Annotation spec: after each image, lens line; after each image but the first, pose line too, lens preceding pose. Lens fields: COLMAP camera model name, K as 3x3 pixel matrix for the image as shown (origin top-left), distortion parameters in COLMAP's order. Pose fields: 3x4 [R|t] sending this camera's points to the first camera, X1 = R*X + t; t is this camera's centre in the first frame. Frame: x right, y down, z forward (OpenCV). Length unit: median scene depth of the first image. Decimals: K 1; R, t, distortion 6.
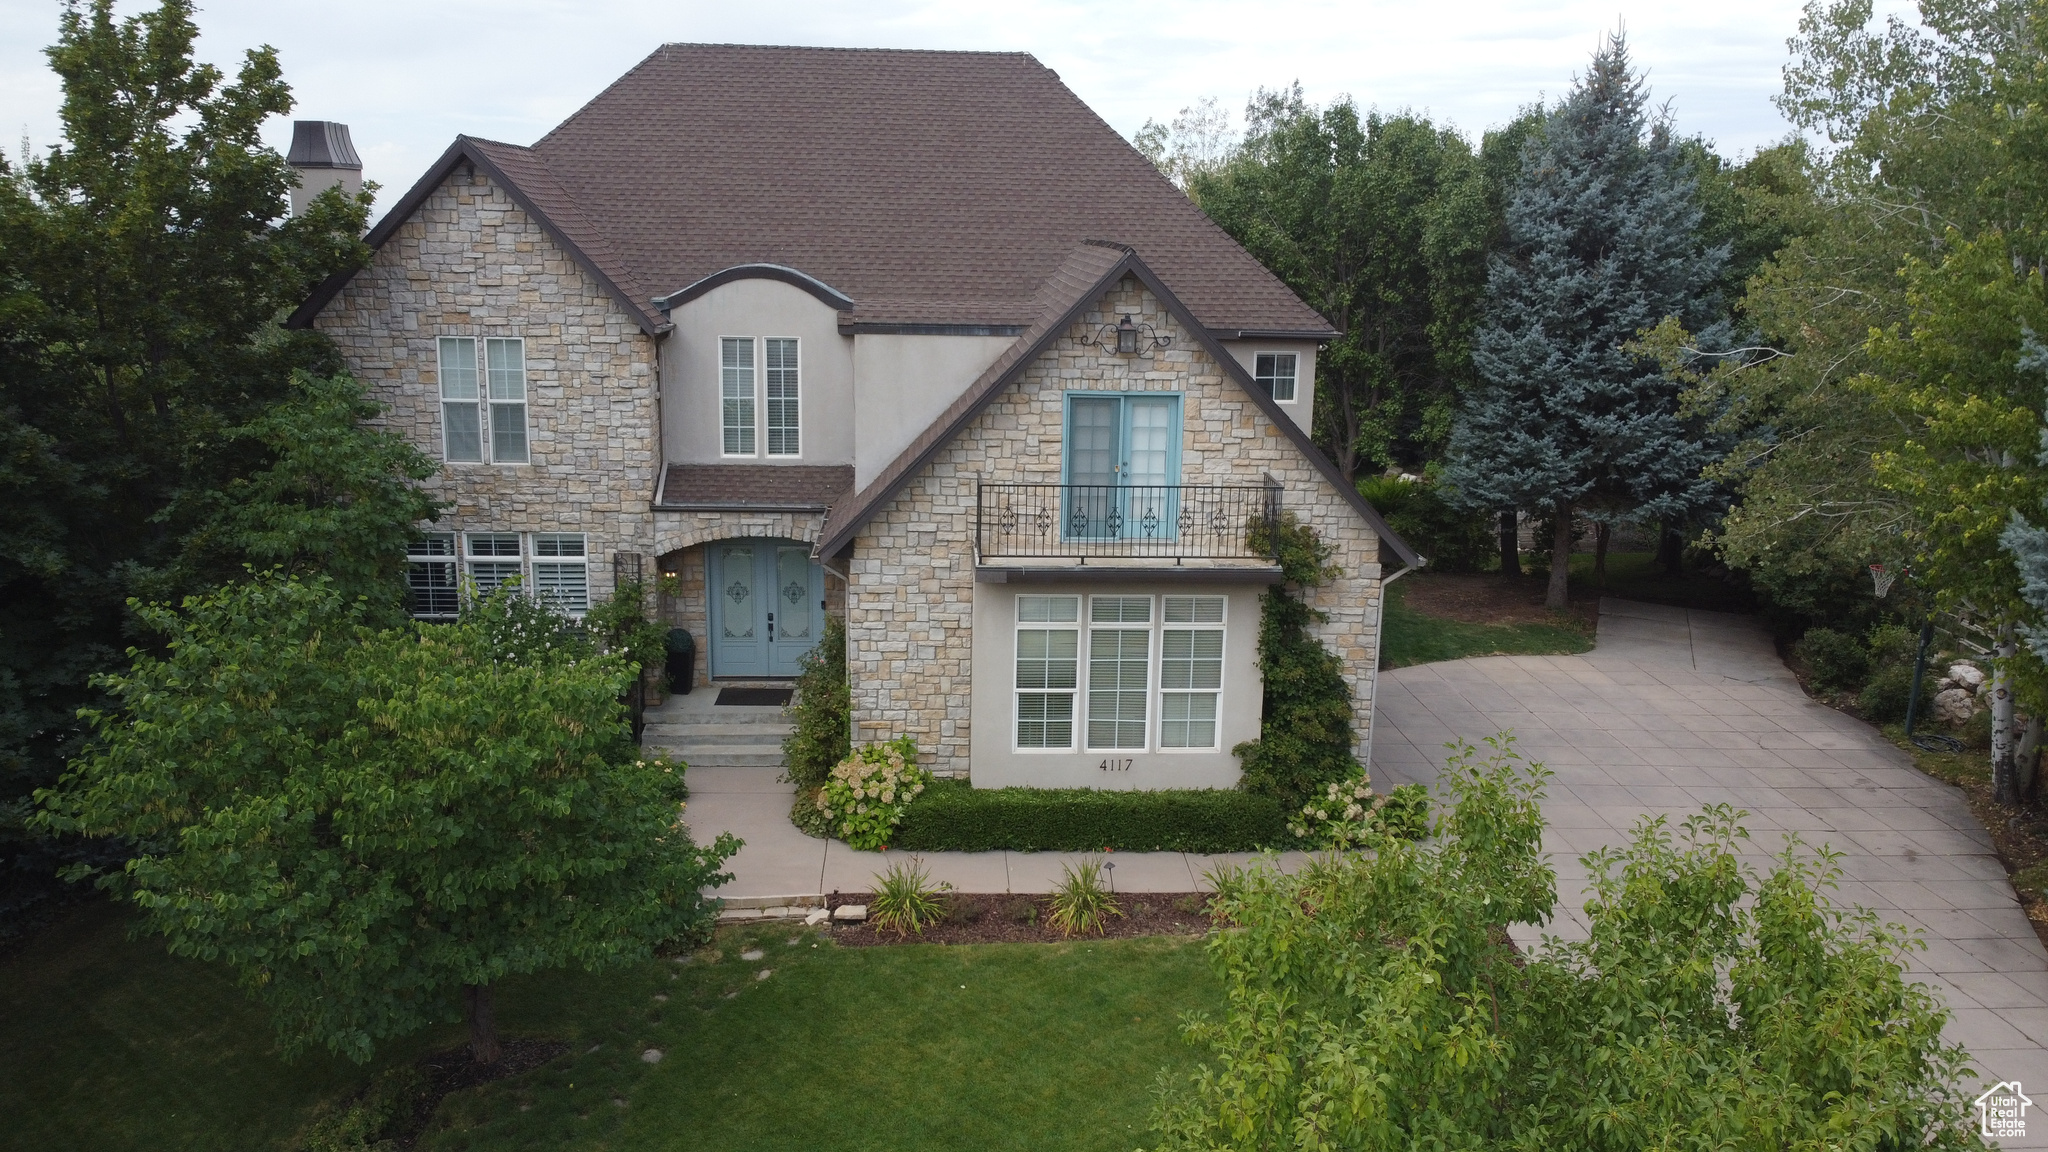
lens RADIAL K [[1552.8, 0, 1016.0], [0, 1552.8, 585.7], [0, 0, 1]] dist [0.005310, -0.007411]
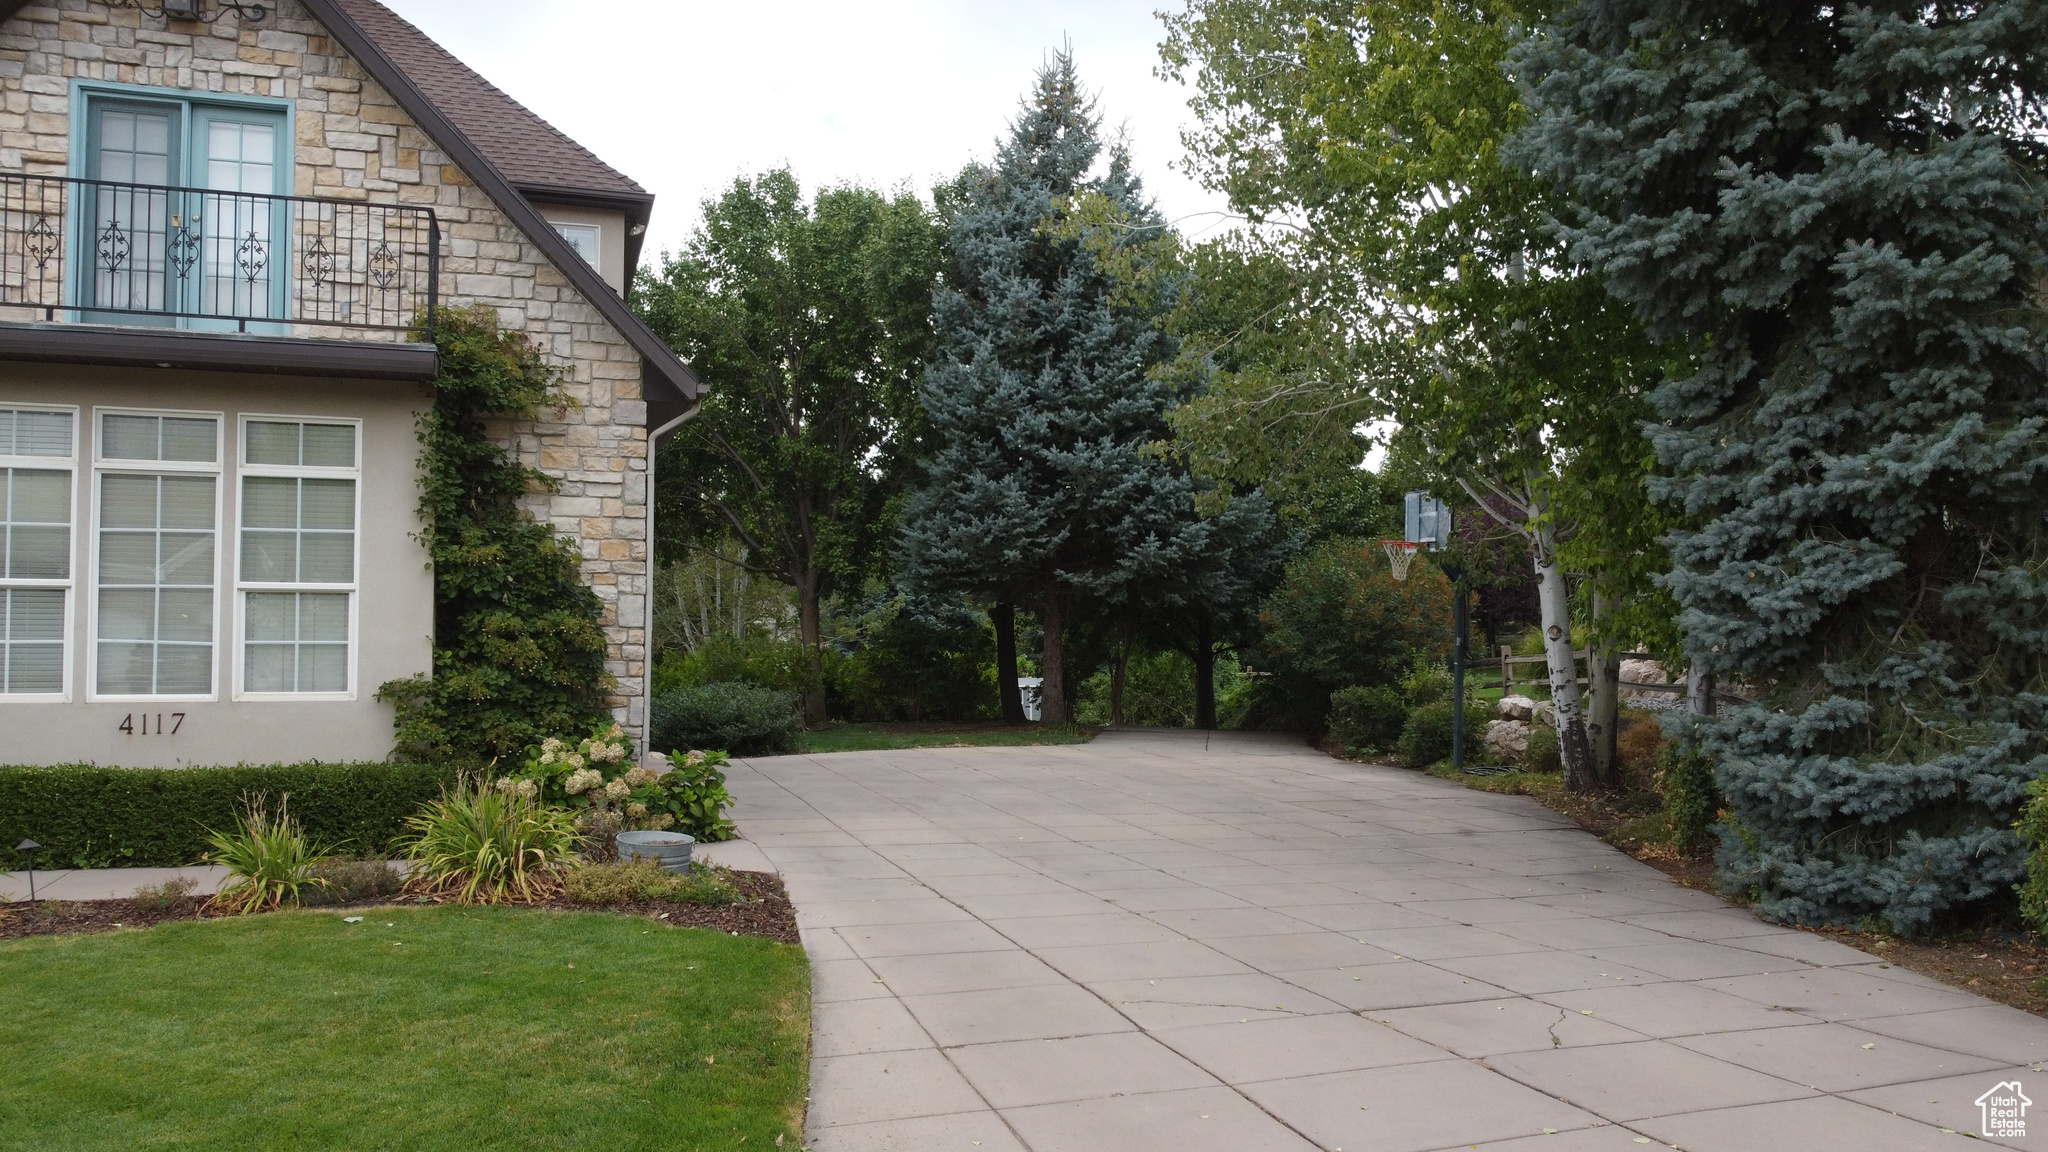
lens RADIAL K [[1552.8, 0, 1016.0], [0, 1552.8, 585.7], [0, 0, 1]] dist [0.005310, -0.007411]
pose [[0.971382, -0.004016, 0.237490, 0.229545], [0.063103, 0.968290, -0.241730, 0.218775], [-0.228988, 0.249798, 0.940832, 0.389973]]
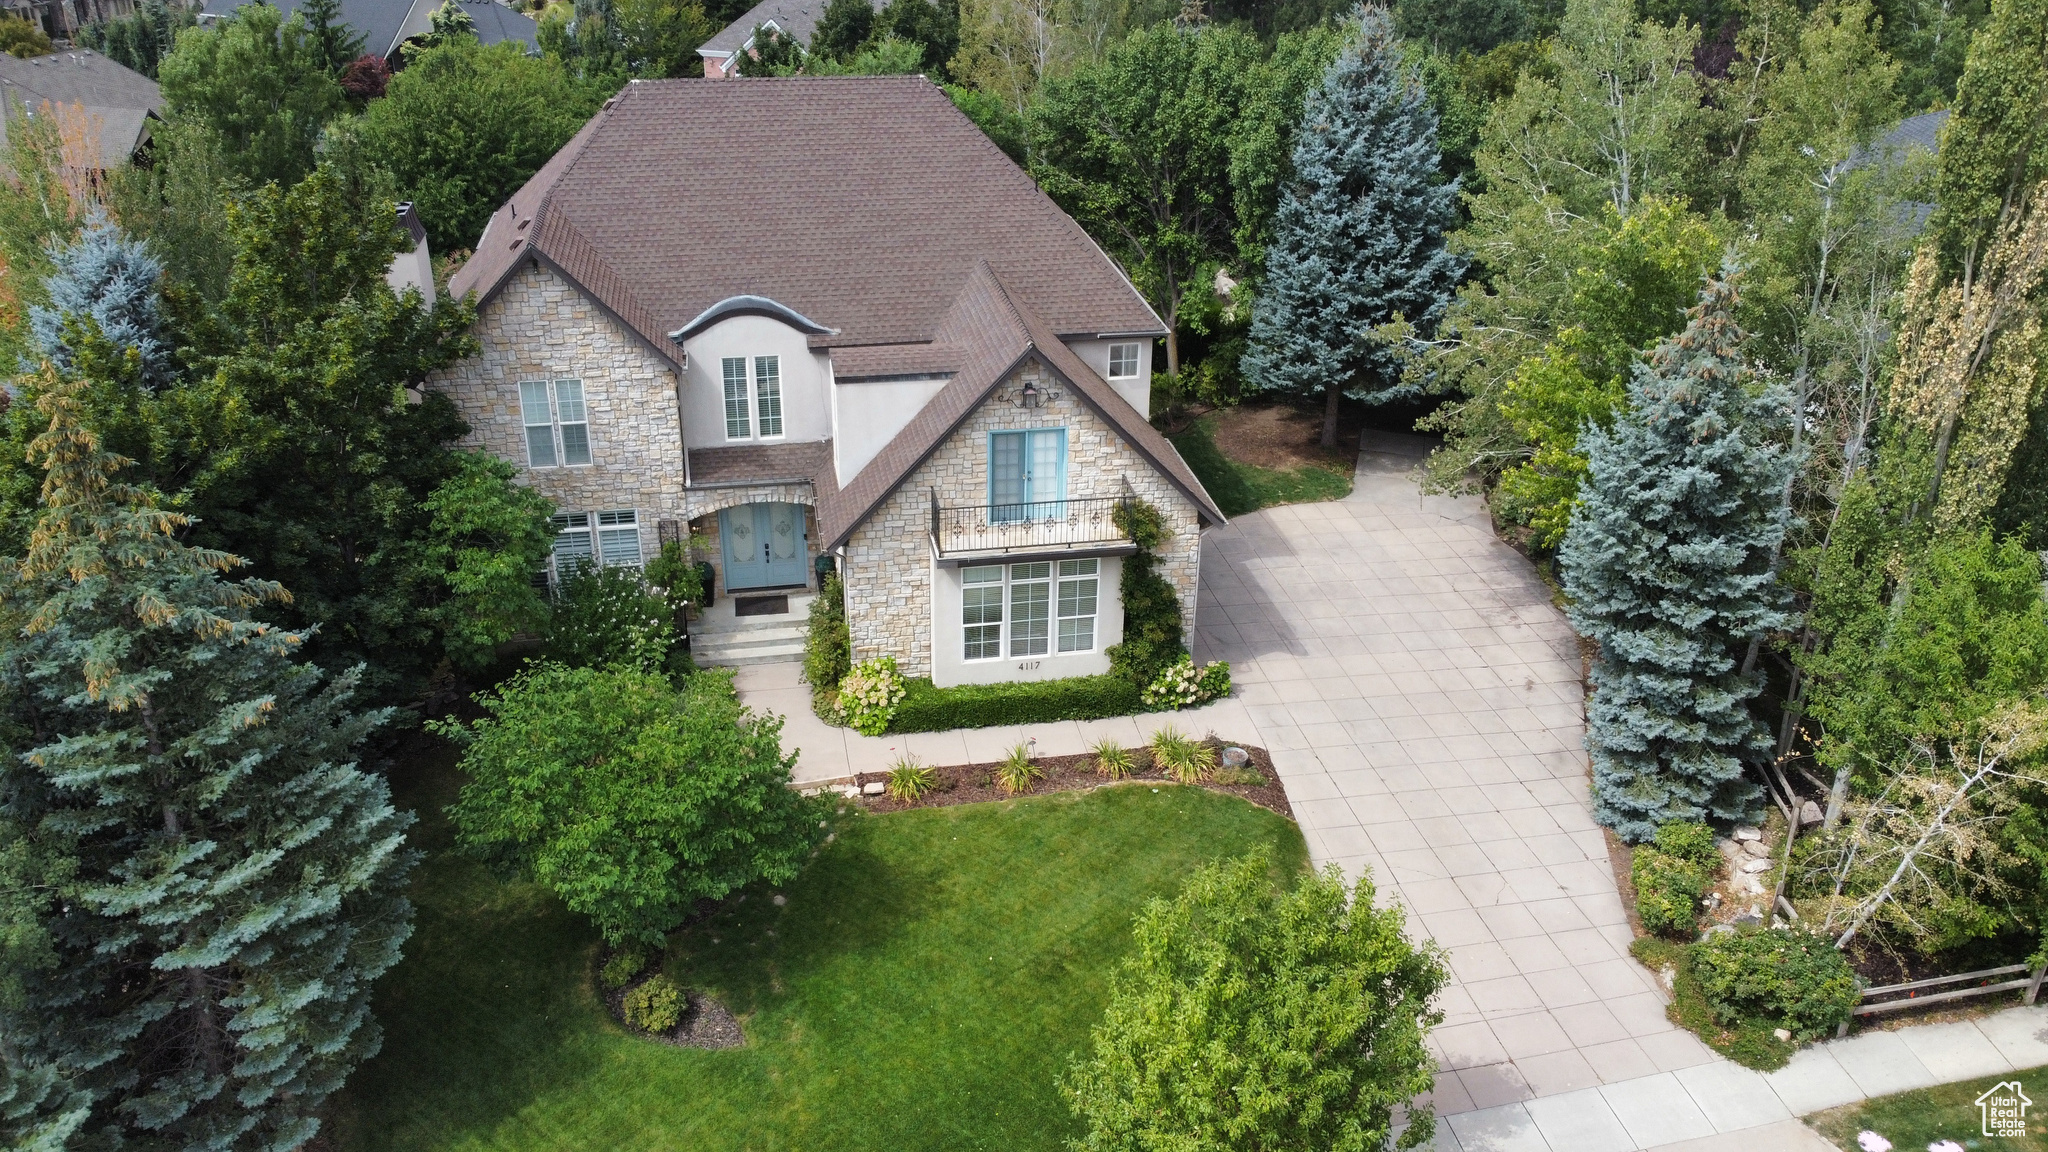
lens RADIAL K [[1552.8, 0, 1016.0], [0, 1552.8, 585.7], [0, 0, 1]] dist [0.005310, -0.007411]
pose [[0.992335, -0.063264, 0.106156, -0.103403], [0.035878, 0.969513, 0.242399, -0.325155], [-0.118254, -0.236733, 0.964351, -0.437990]]
